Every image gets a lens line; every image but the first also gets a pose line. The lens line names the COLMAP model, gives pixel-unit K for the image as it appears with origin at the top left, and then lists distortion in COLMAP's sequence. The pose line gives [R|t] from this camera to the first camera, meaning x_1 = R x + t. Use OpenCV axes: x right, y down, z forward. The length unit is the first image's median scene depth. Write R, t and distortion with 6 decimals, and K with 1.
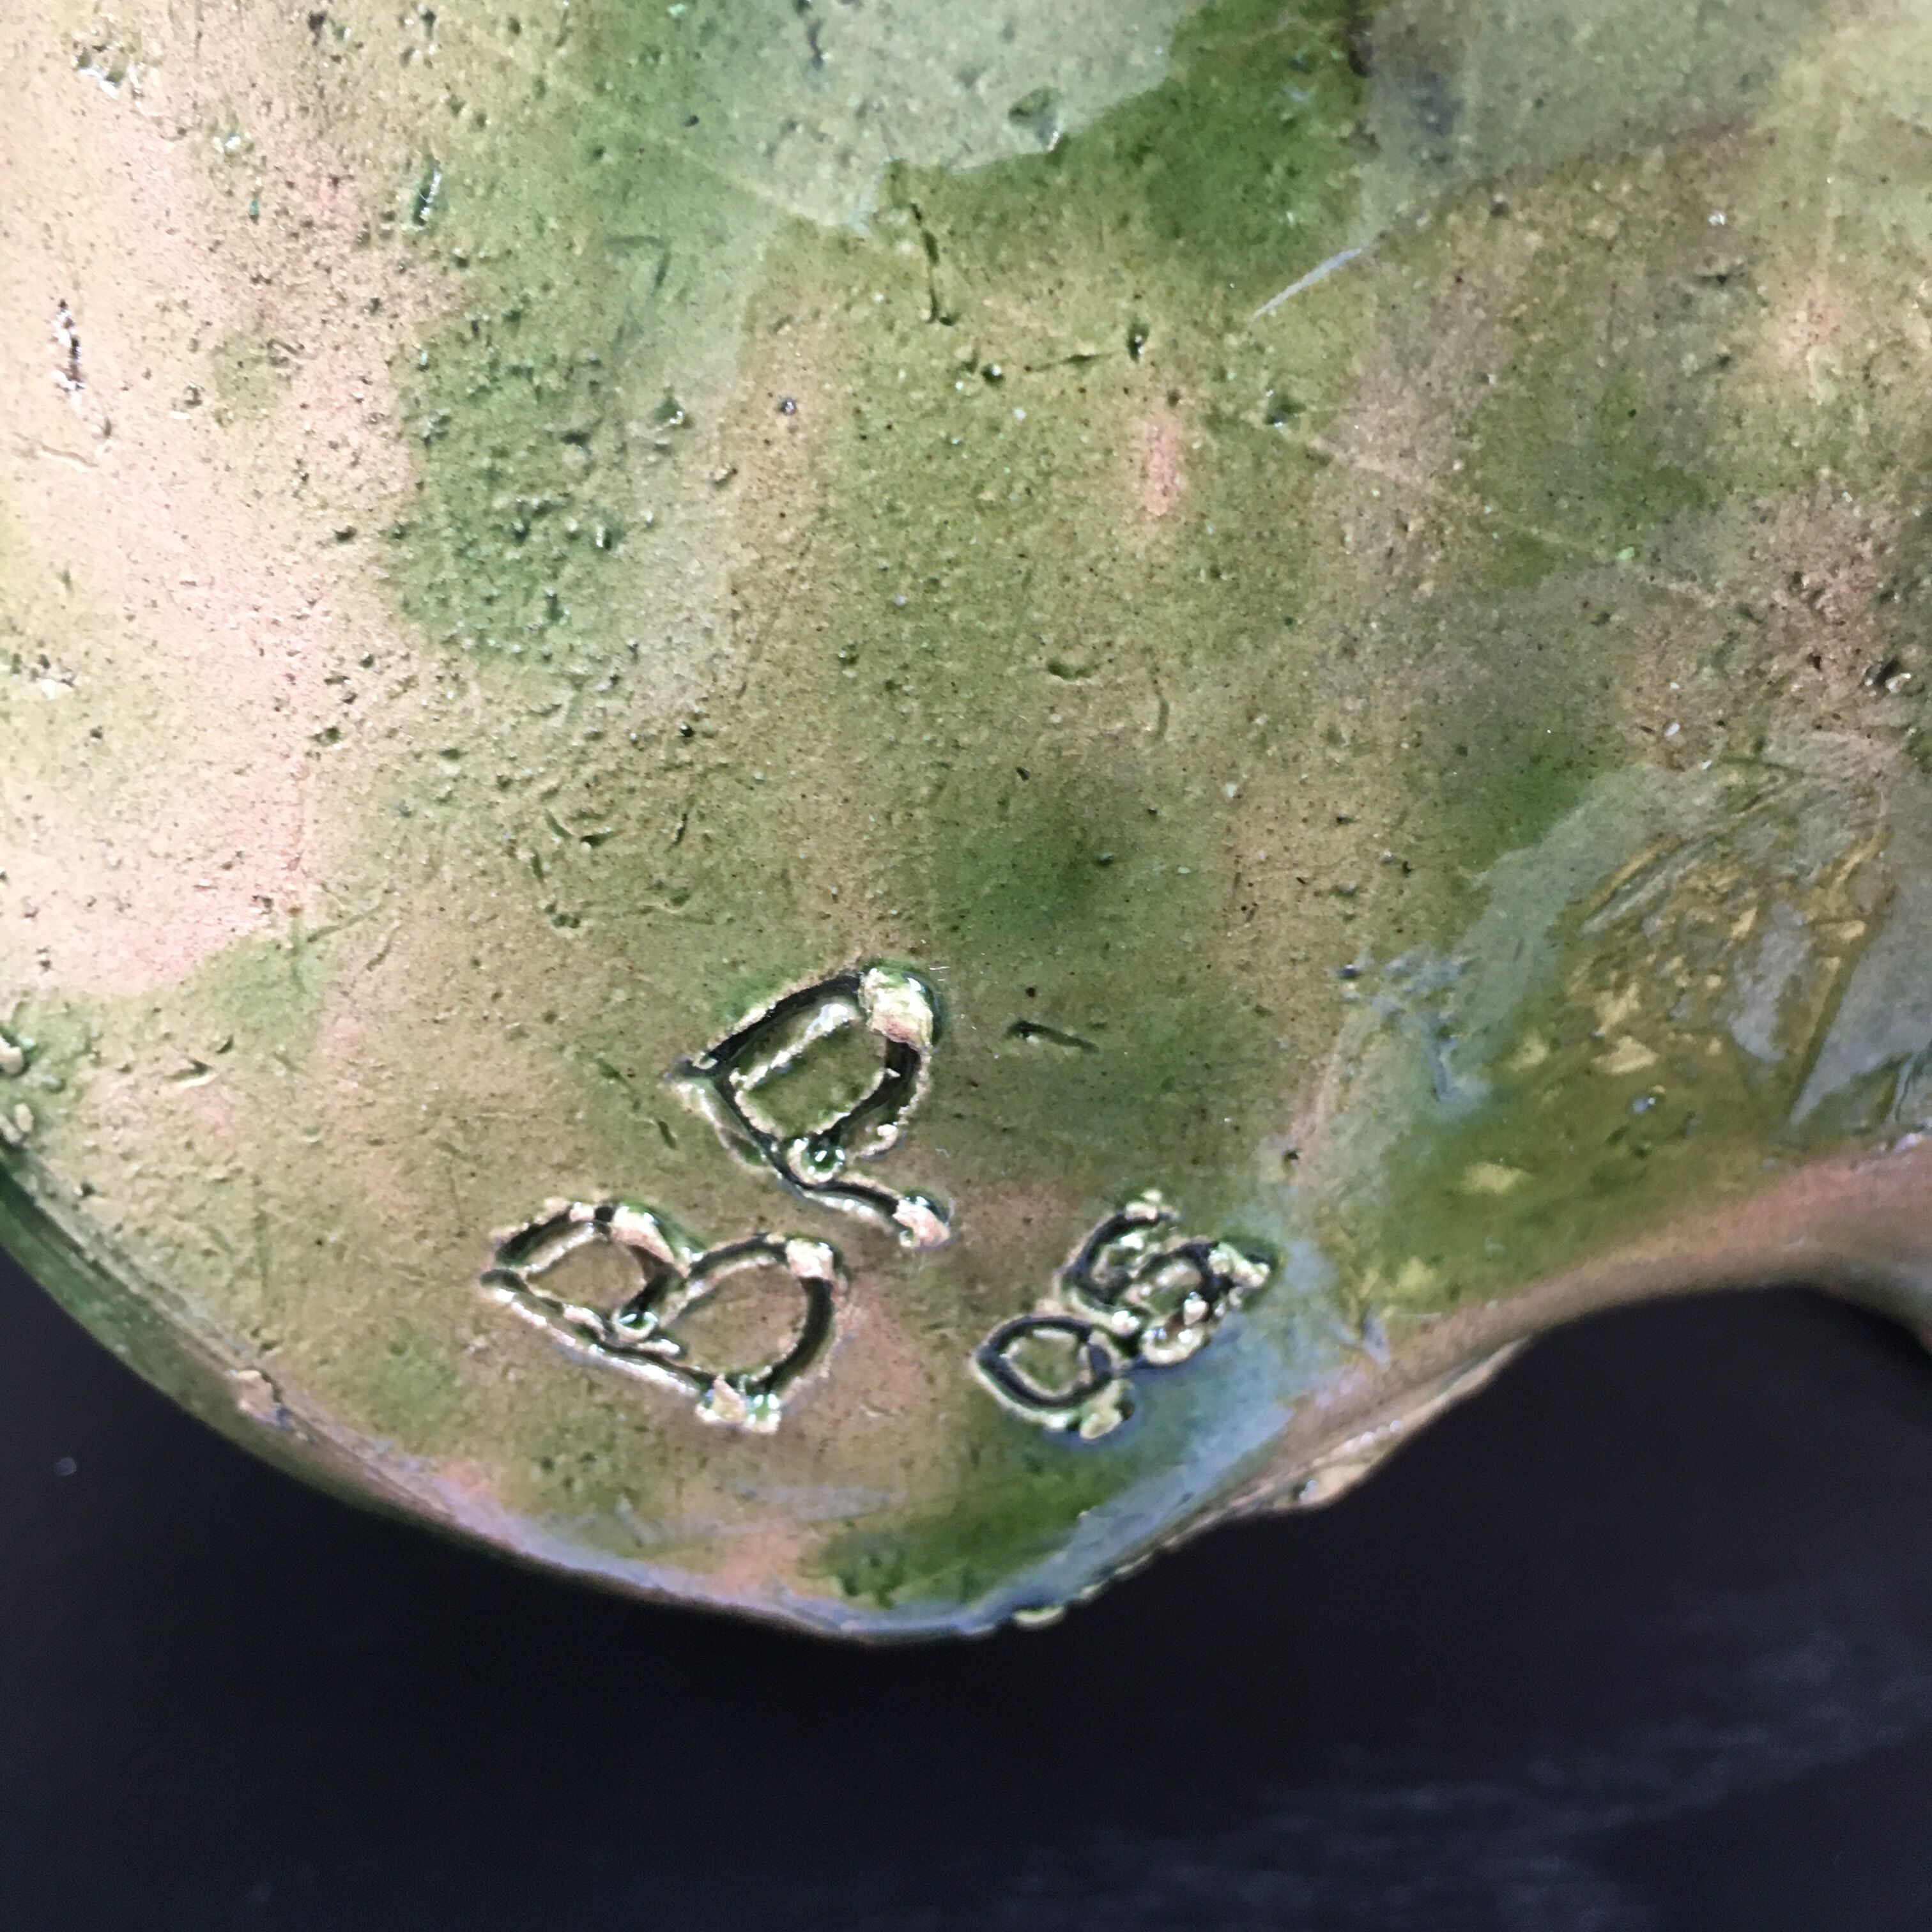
lens RADIAL K [[2255.8, 0, 964.2], [0, 2255.8, 967.4], [0, 0, 1]] dist [0.063559, 0.000000]
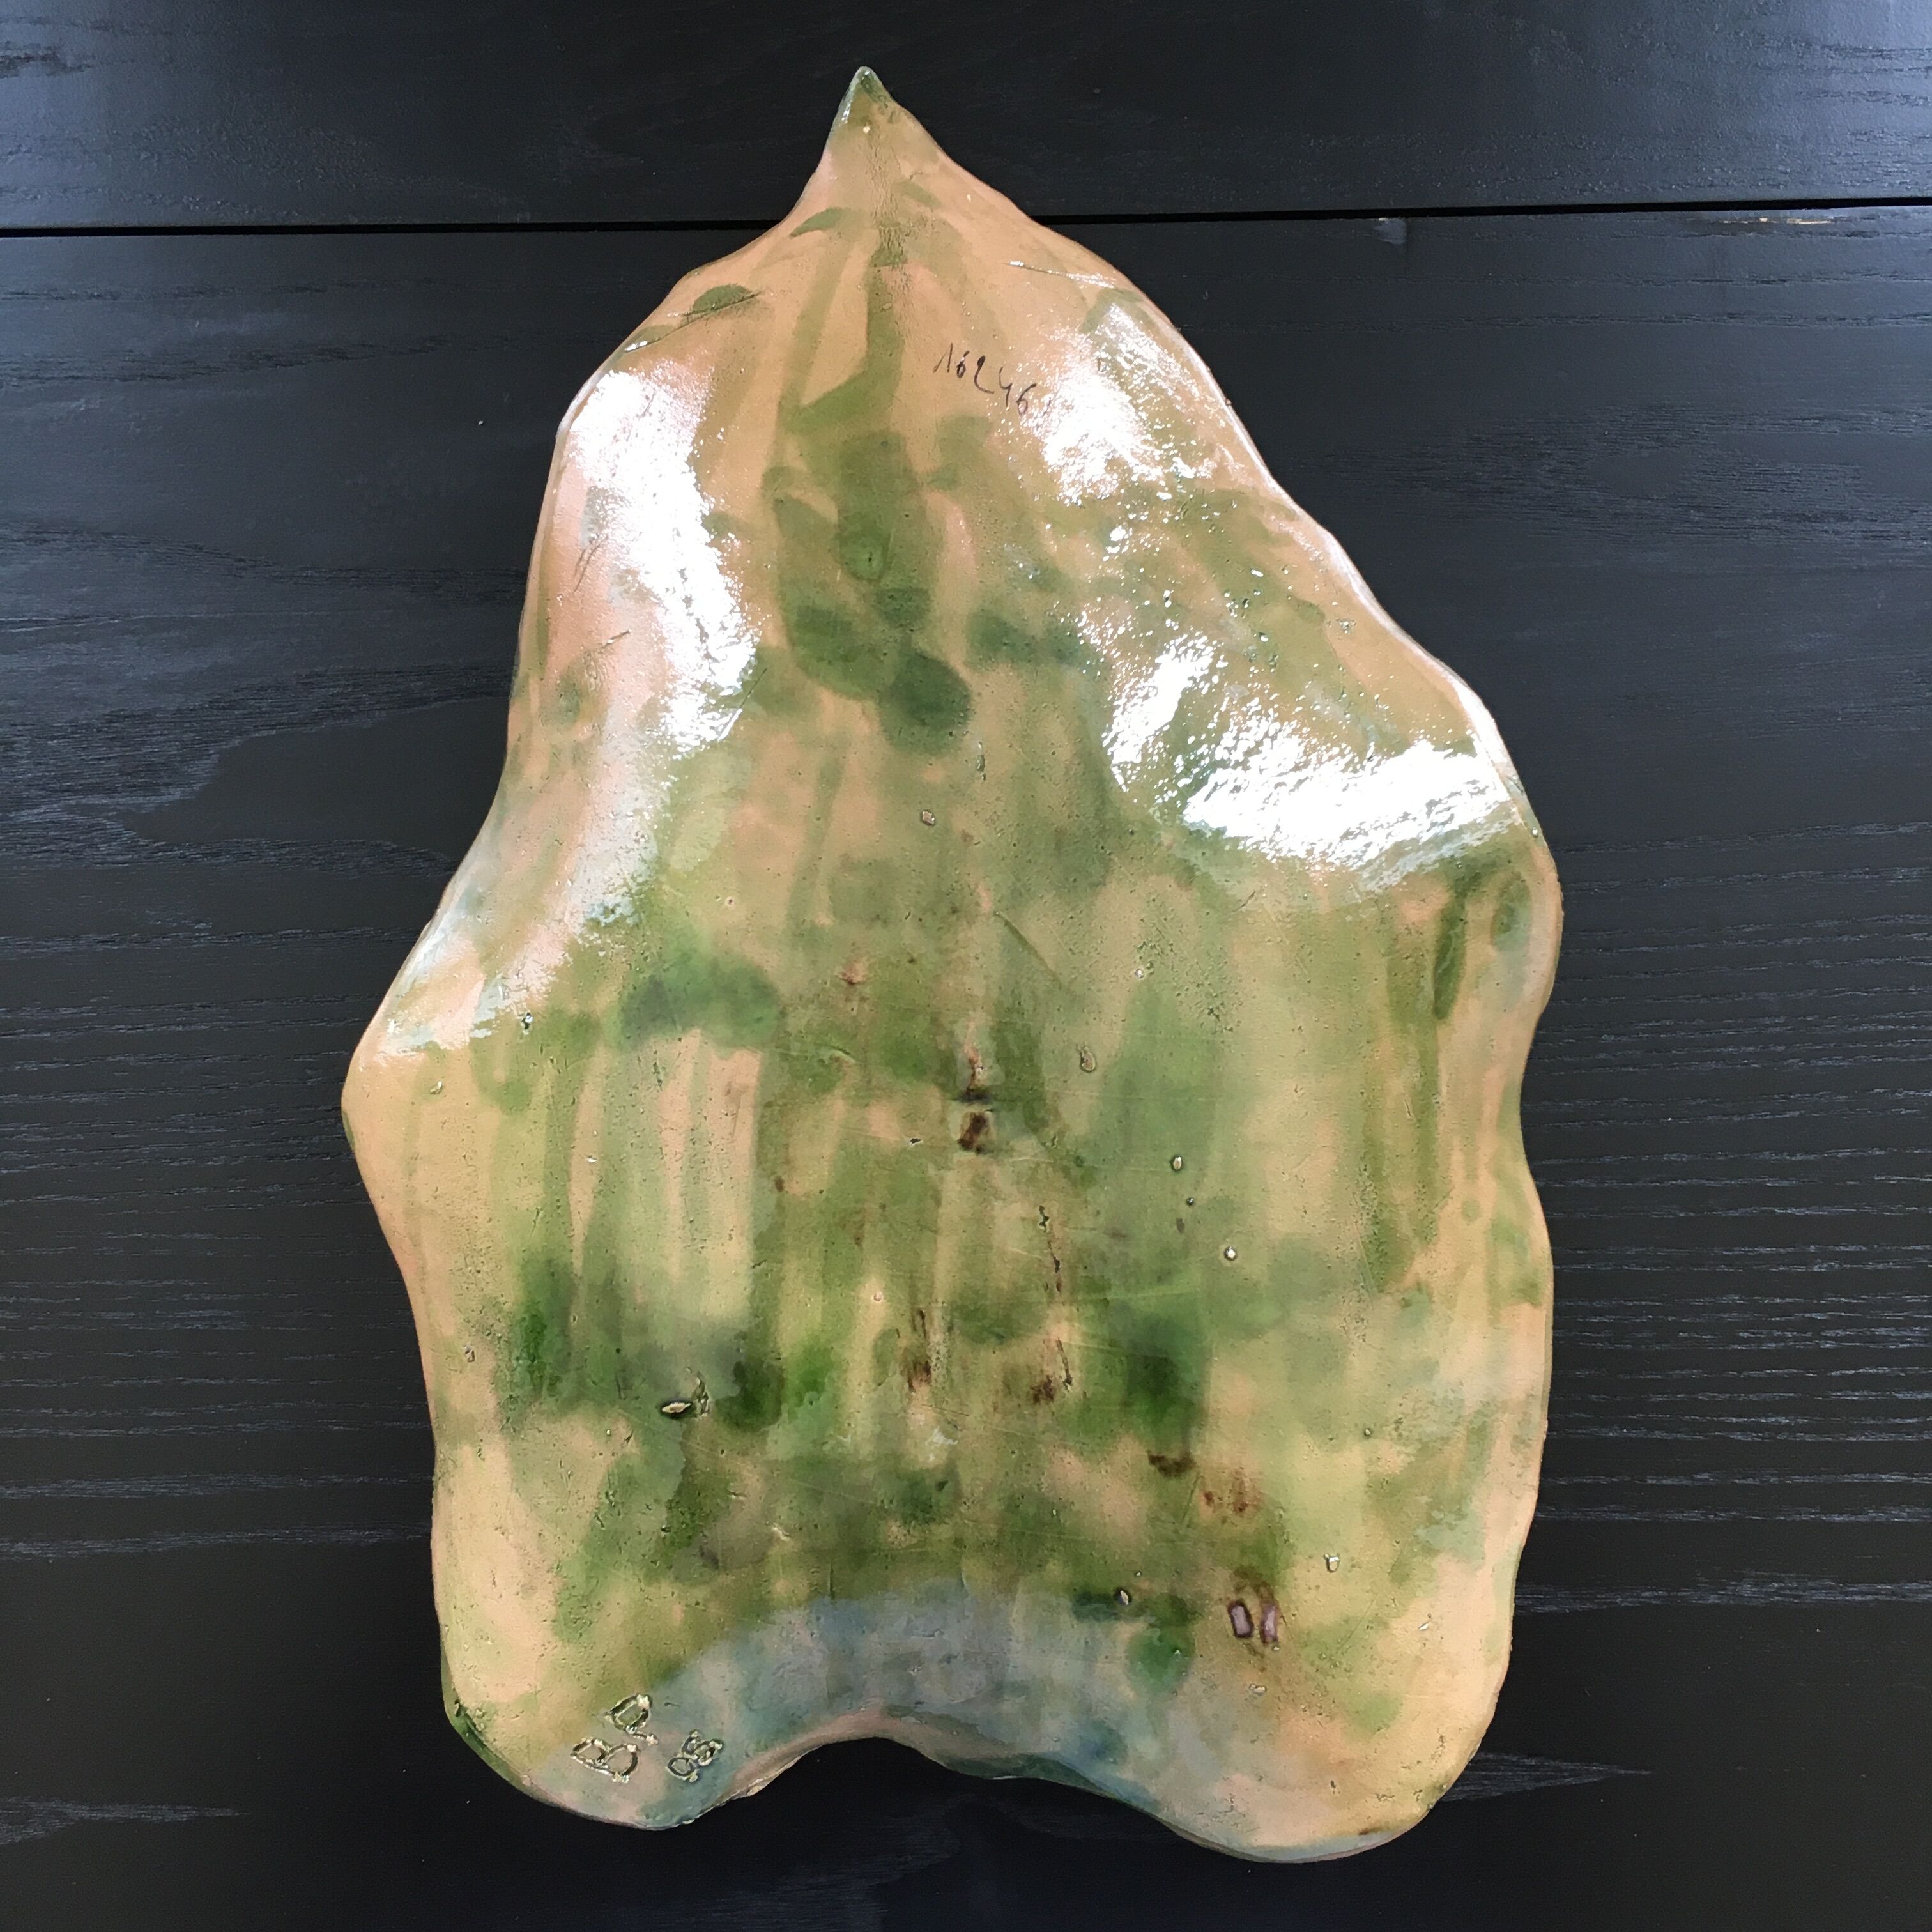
lens RADIAL K [[2255.8, 0, 968.6], [0, 2255.8, 965.7], [0, 0, 1]] dist [0.063559, 0.000000]
pose [[0.998151, -0.052919, -0.029896, 0.973989], [0.047881, 0.987601, -0.149505, -0.845425], [0.037437, 0.147798, 0.988309, -4.502076]]
